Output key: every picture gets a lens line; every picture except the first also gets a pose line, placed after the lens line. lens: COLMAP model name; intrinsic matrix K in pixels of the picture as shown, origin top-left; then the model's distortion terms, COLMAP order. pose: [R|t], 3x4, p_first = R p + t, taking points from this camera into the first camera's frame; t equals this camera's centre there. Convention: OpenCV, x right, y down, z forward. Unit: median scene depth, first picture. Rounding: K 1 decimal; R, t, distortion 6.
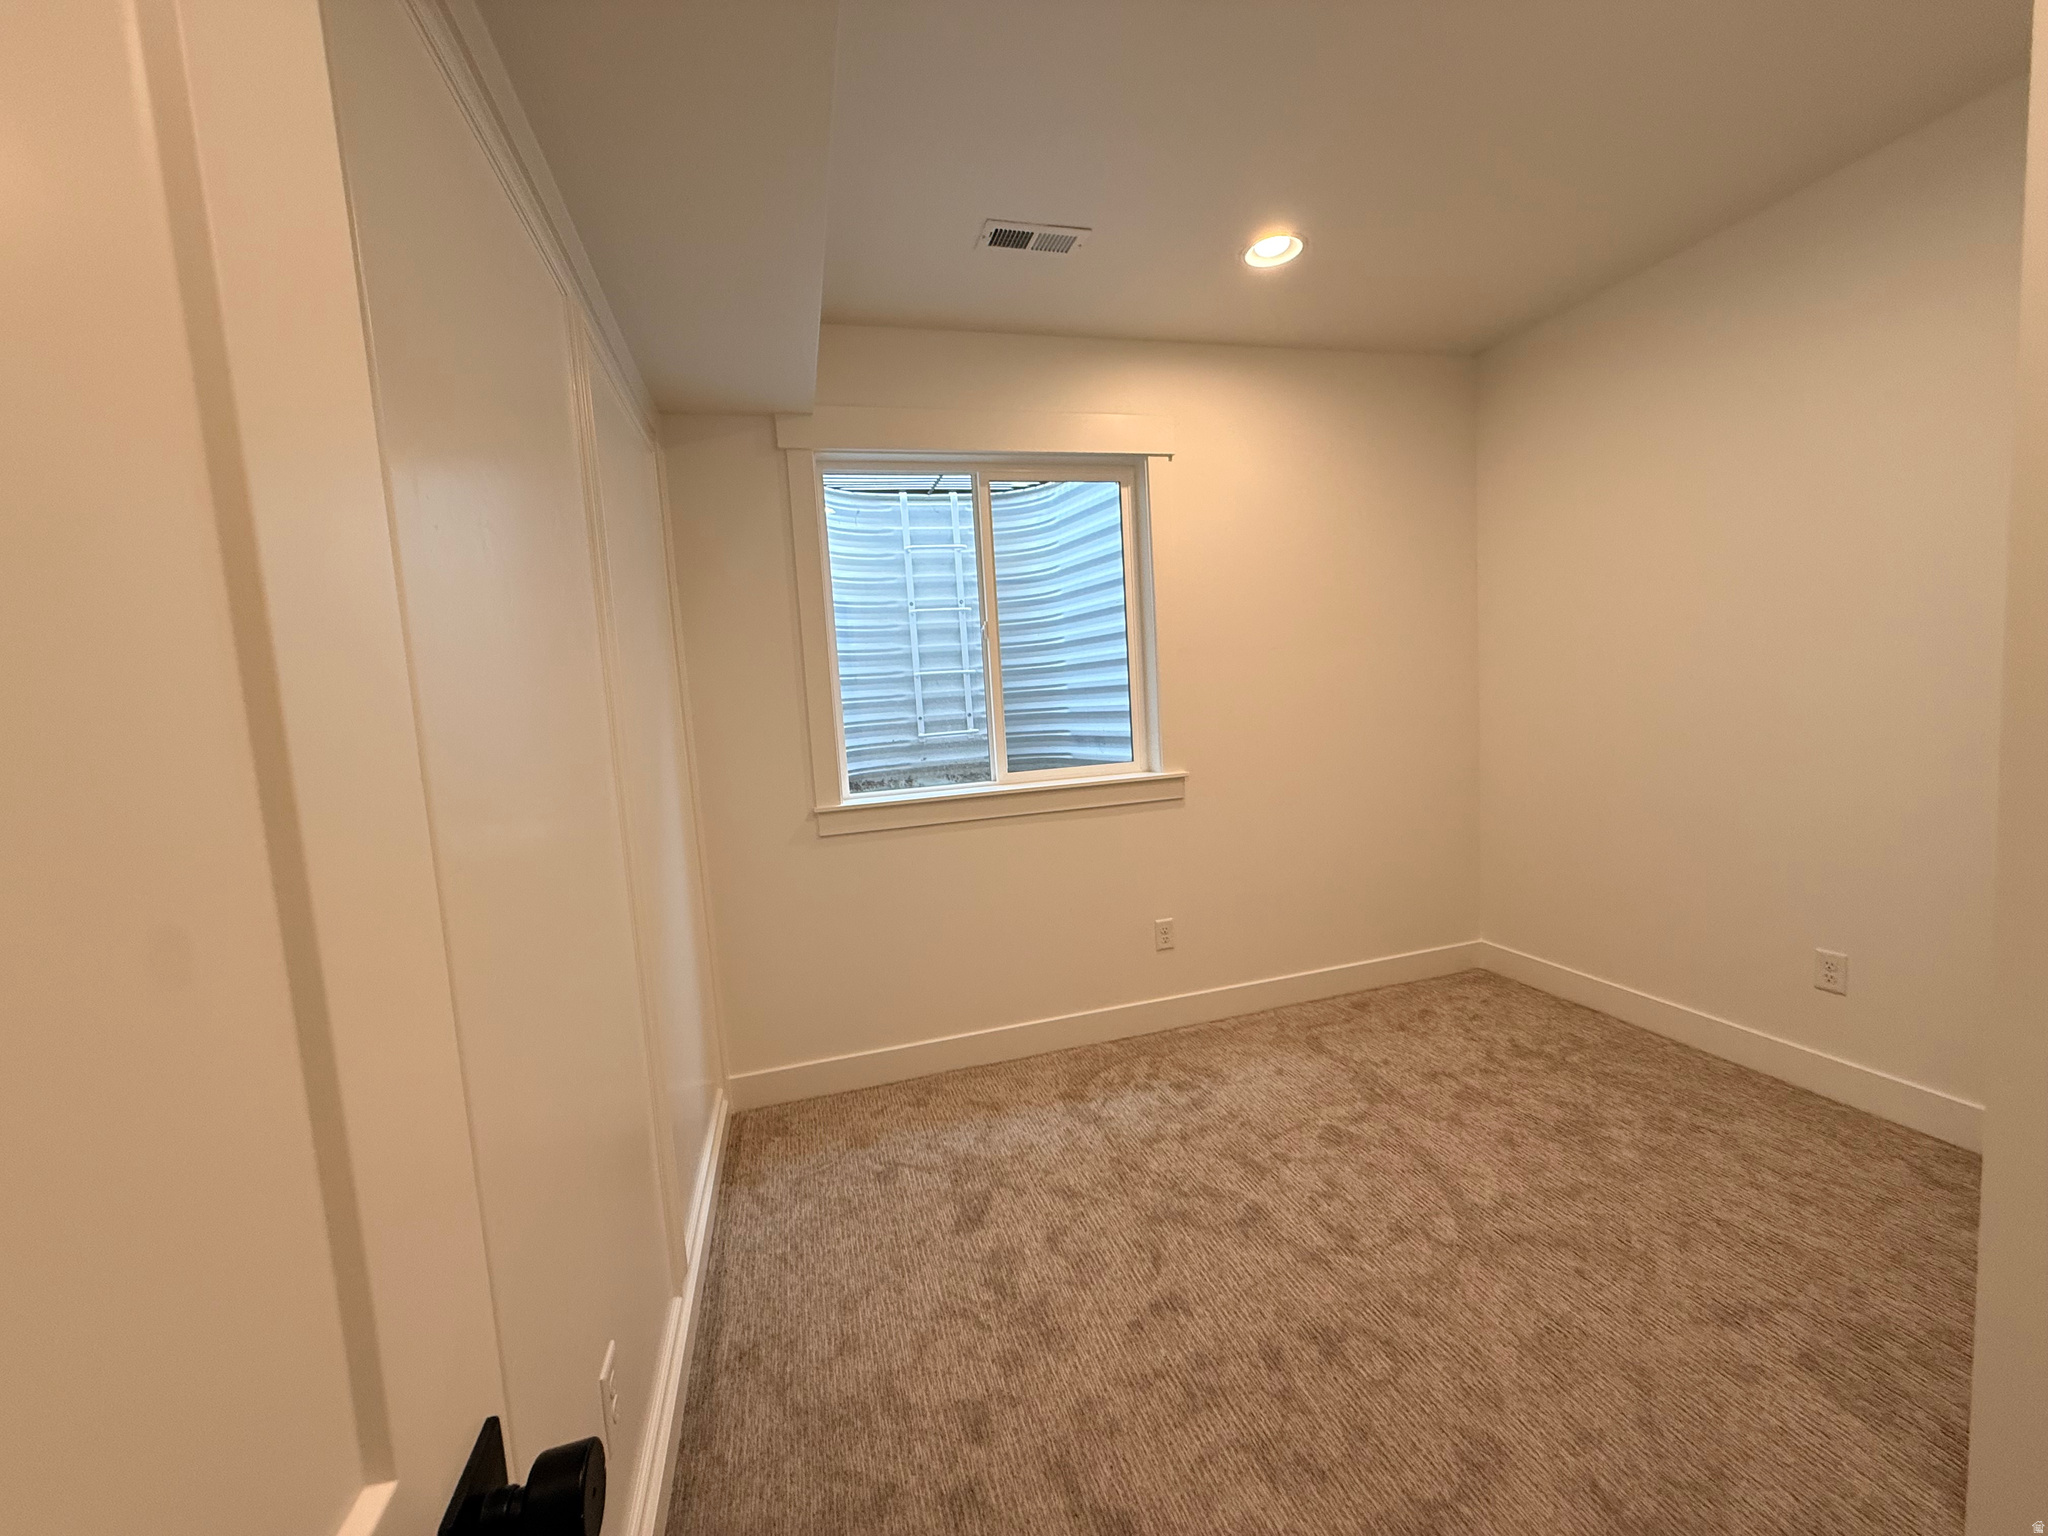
lens RADIAL K [[814.8, 0, 1018.5], [0, 814.8, 768.9], [0, 0, 1]] dist [-0.000370, -0.000005]
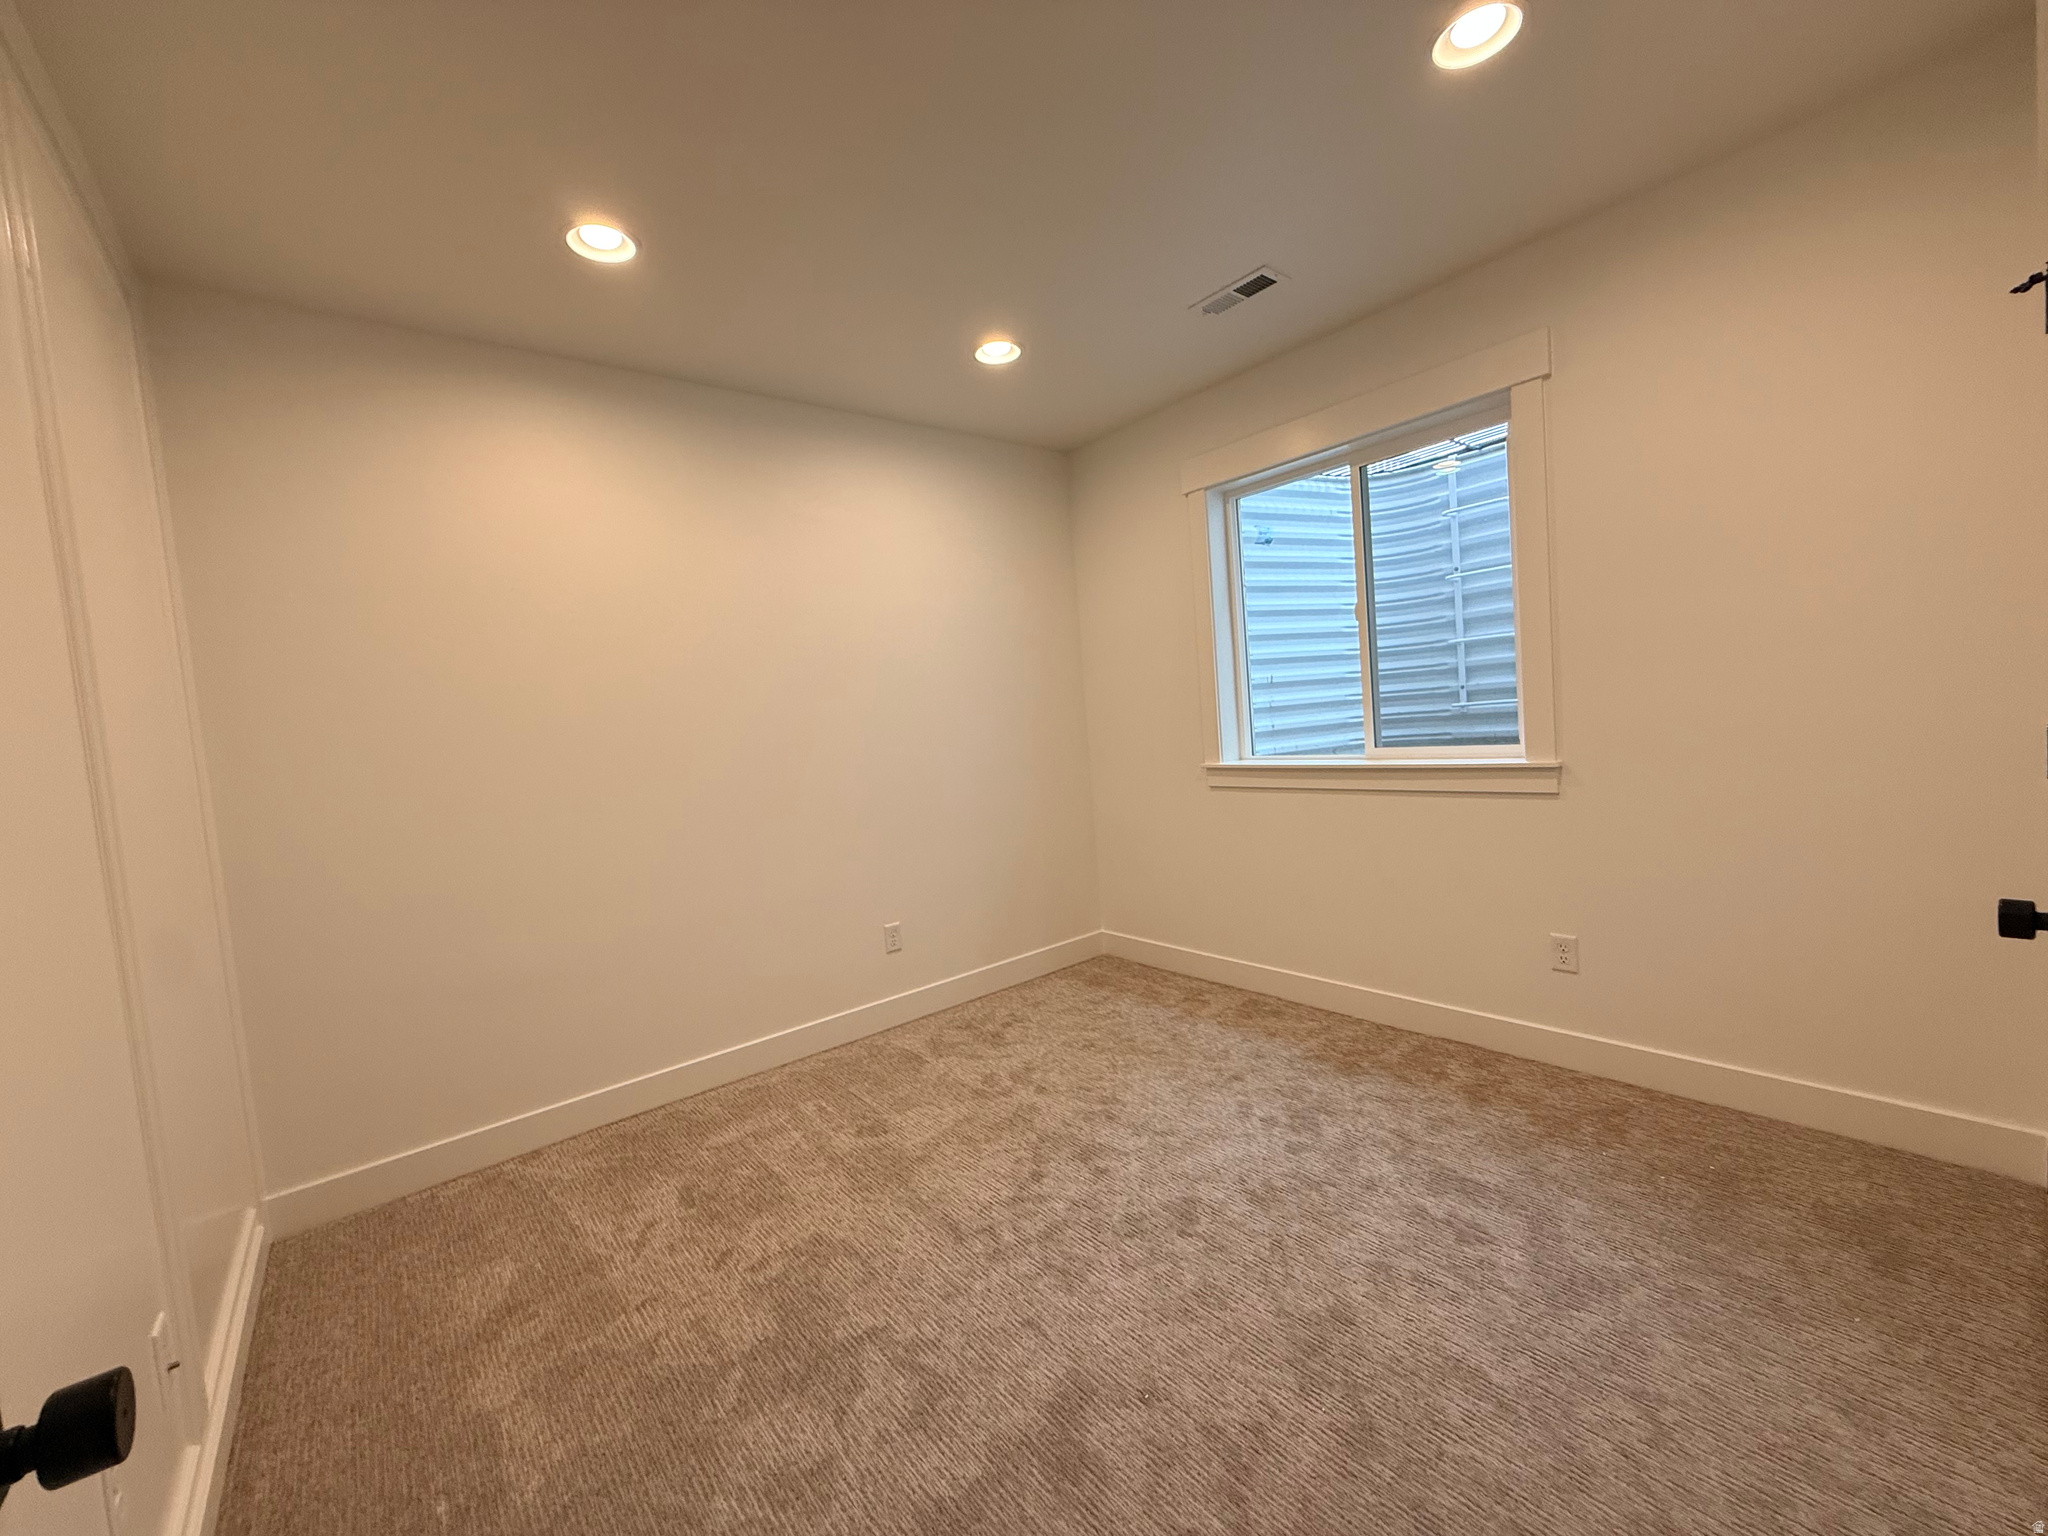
lens RADIAL K [[814.8, 0, 1018.5], [0, 814.8, 768.9], [0, 0, 1]] dist [-0.000370, -0.000005]
pose [[0.394909, 0.073326, -0.915789, 0.565628], [-0.008185, 0.997051, 0.076303, -0.034985], [0.918684, -0.022637, 0.394345, 0.134426]]
